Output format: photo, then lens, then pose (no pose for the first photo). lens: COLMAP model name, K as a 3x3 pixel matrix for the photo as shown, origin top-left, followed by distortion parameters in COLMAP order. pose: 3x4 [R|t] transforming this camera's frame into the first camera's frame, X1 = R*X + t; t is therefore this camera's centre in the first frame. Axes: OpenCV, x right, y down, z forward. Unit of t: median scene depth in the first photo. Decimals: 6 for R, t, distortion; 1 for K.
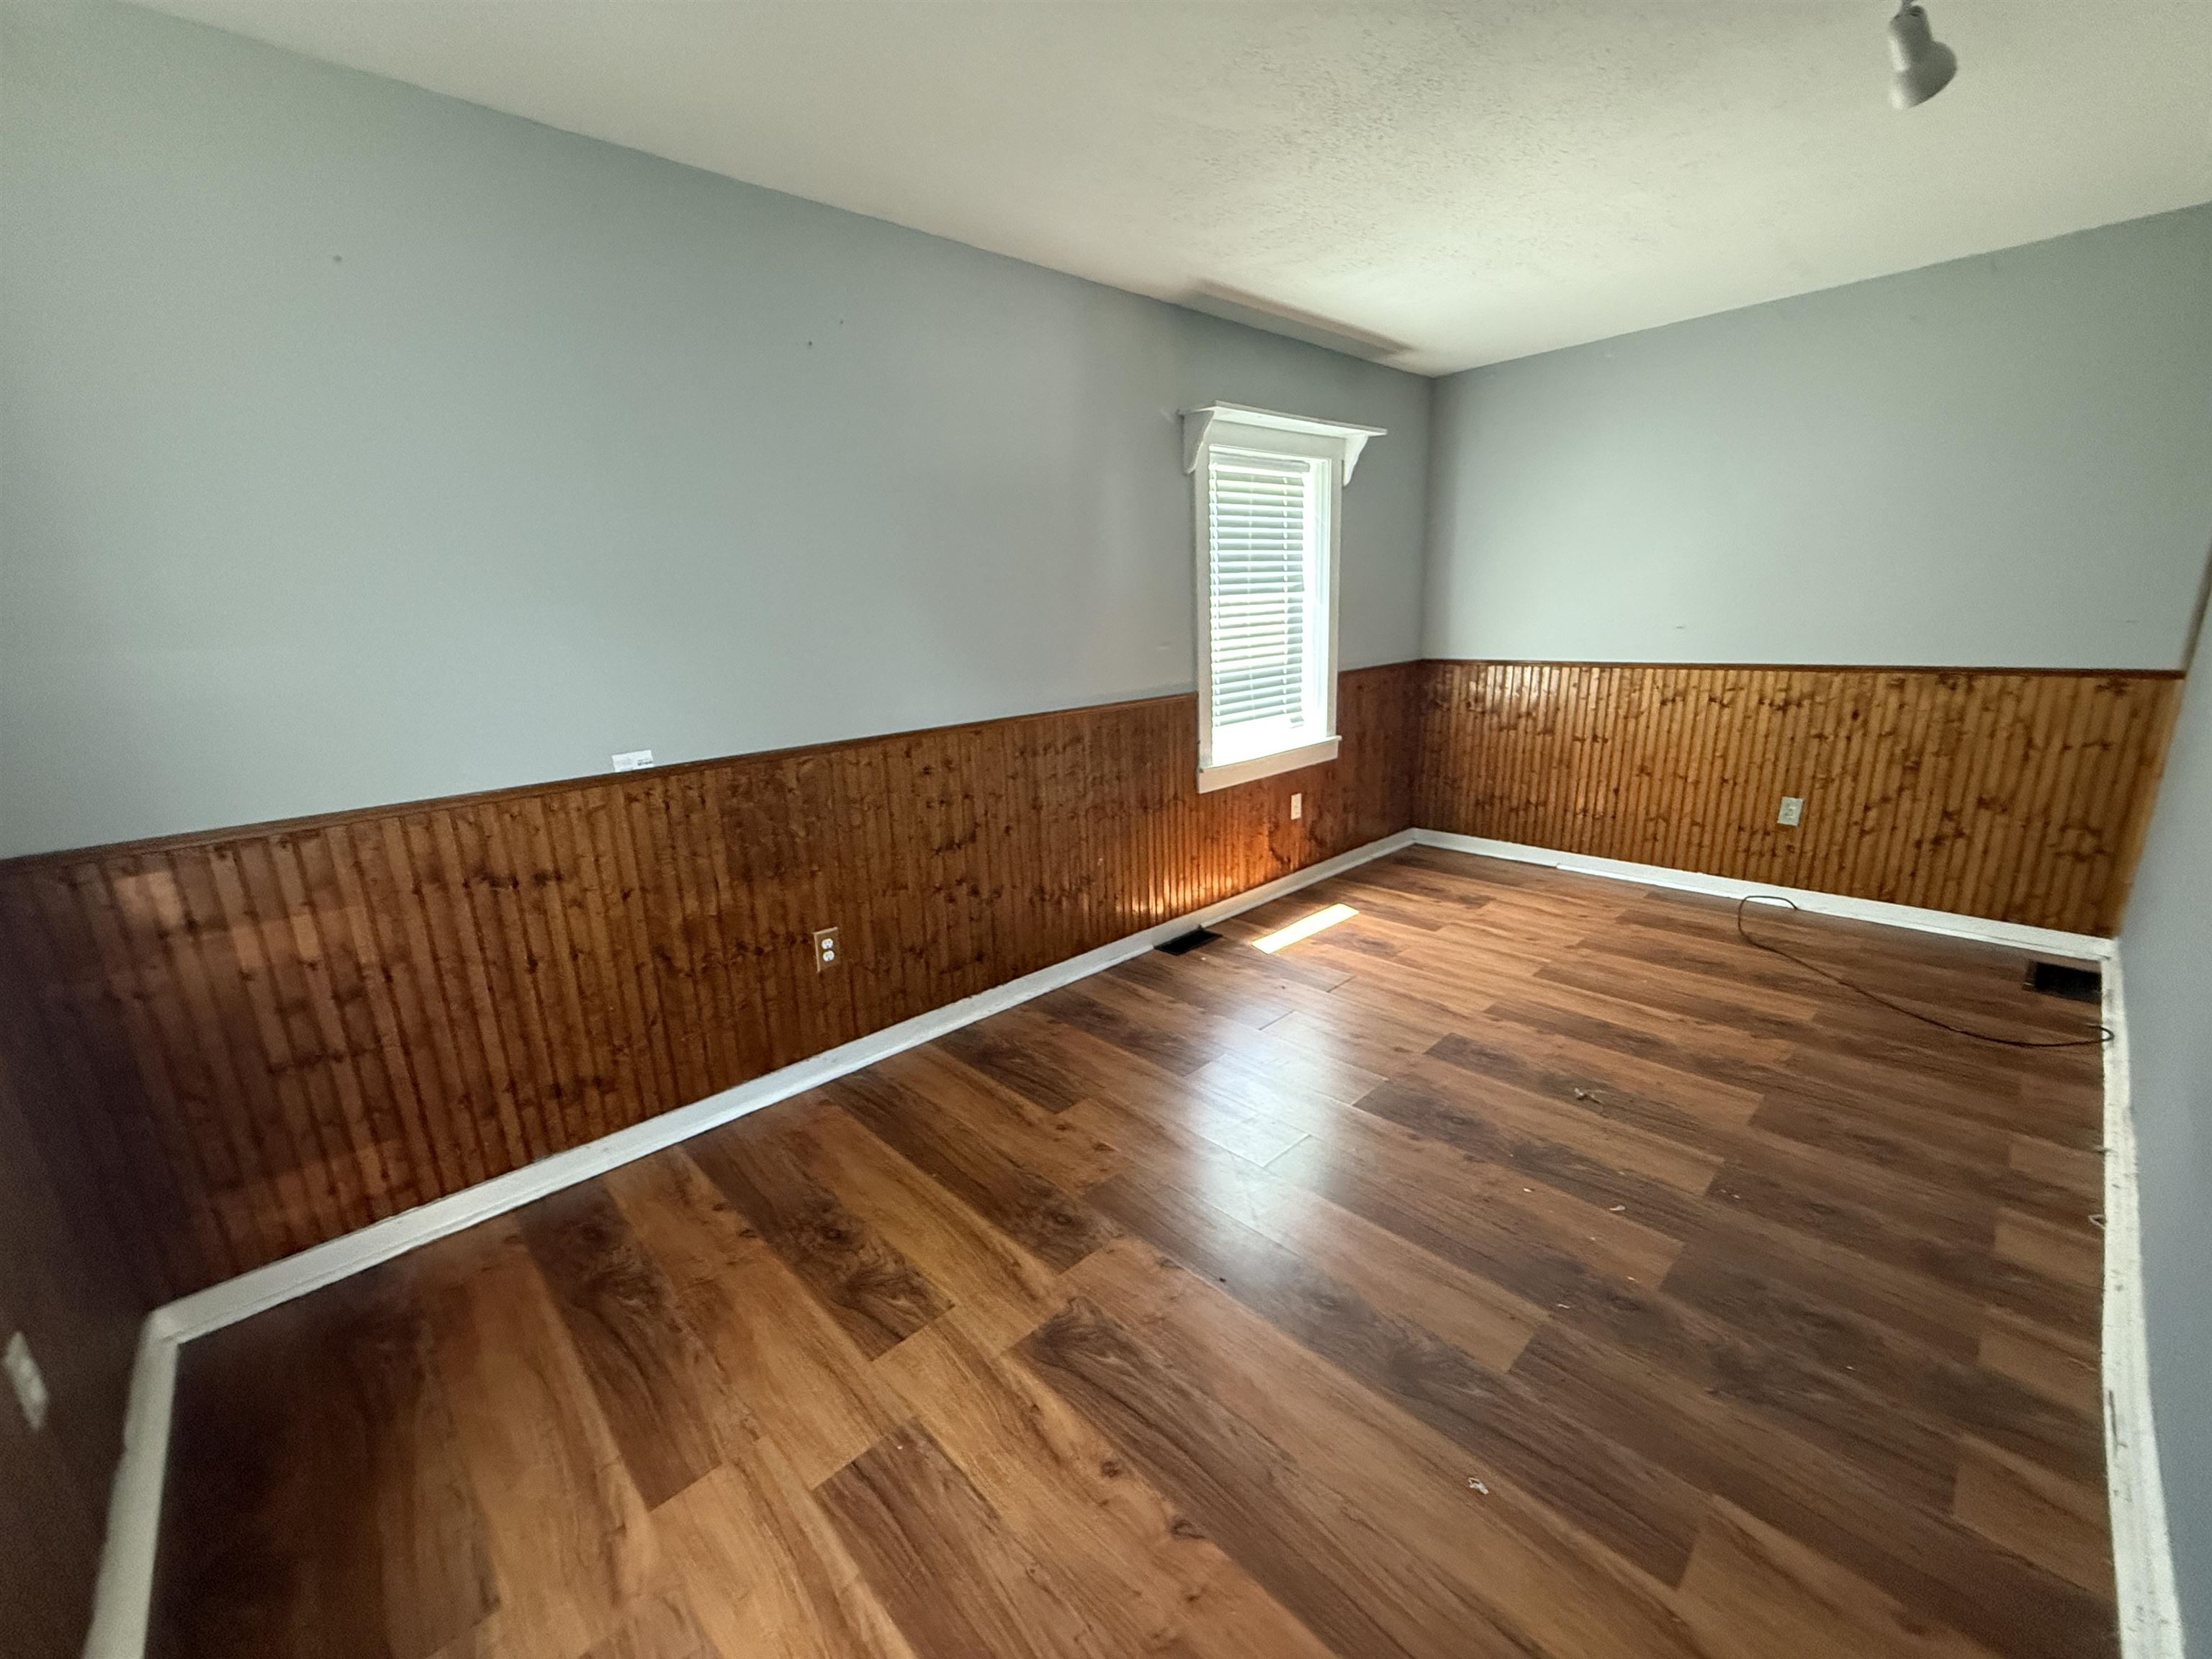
lens RADIAL K [[886.1, 0, 1093.8], [0, 886.1, 833.8], [0, 0, 1]] dist [0.002624, -0.000152]
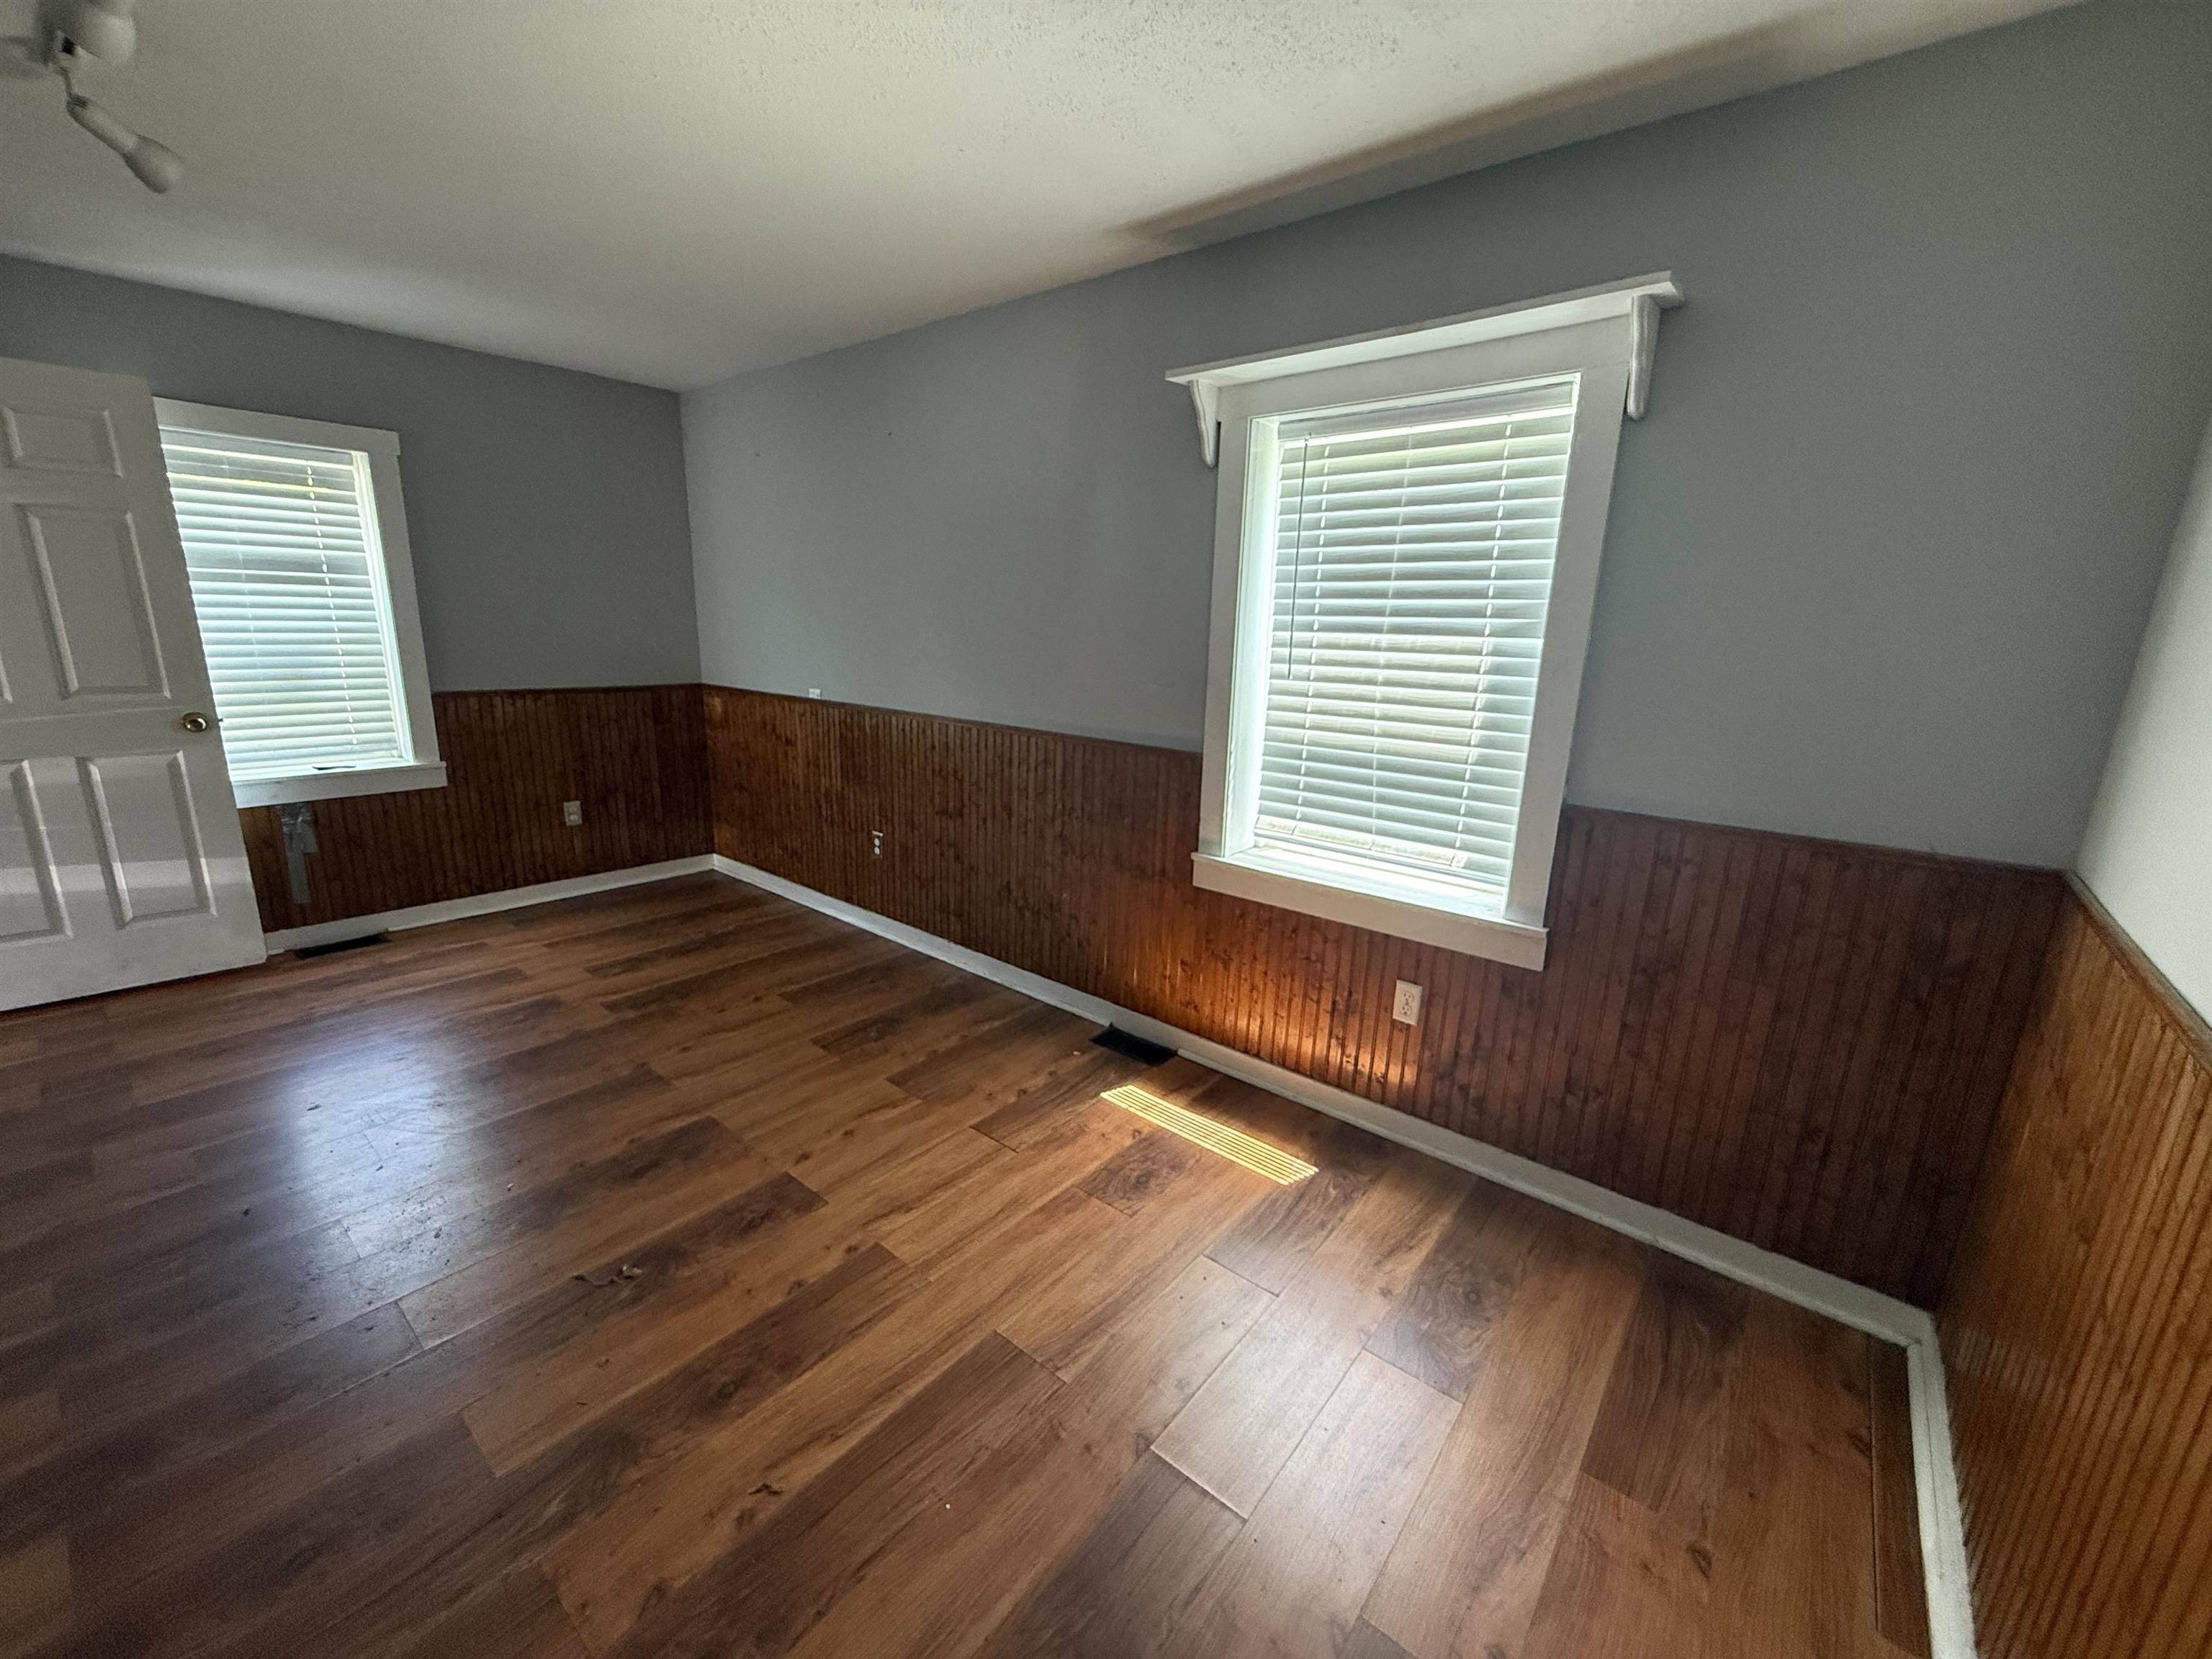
lens RADIAL K [[886.1, 0, 1094.9], [0, 886.1, 829.9], [0, 0, 1]] dist [0.002624, -0.000152]
pose [[0.126313, 0.281760, -0.951134, 0.970895], [-0.272316, 0.931828, 0.239877, -0.295041], [0.953881, 0.228710, 0.194429, 0.899976]]
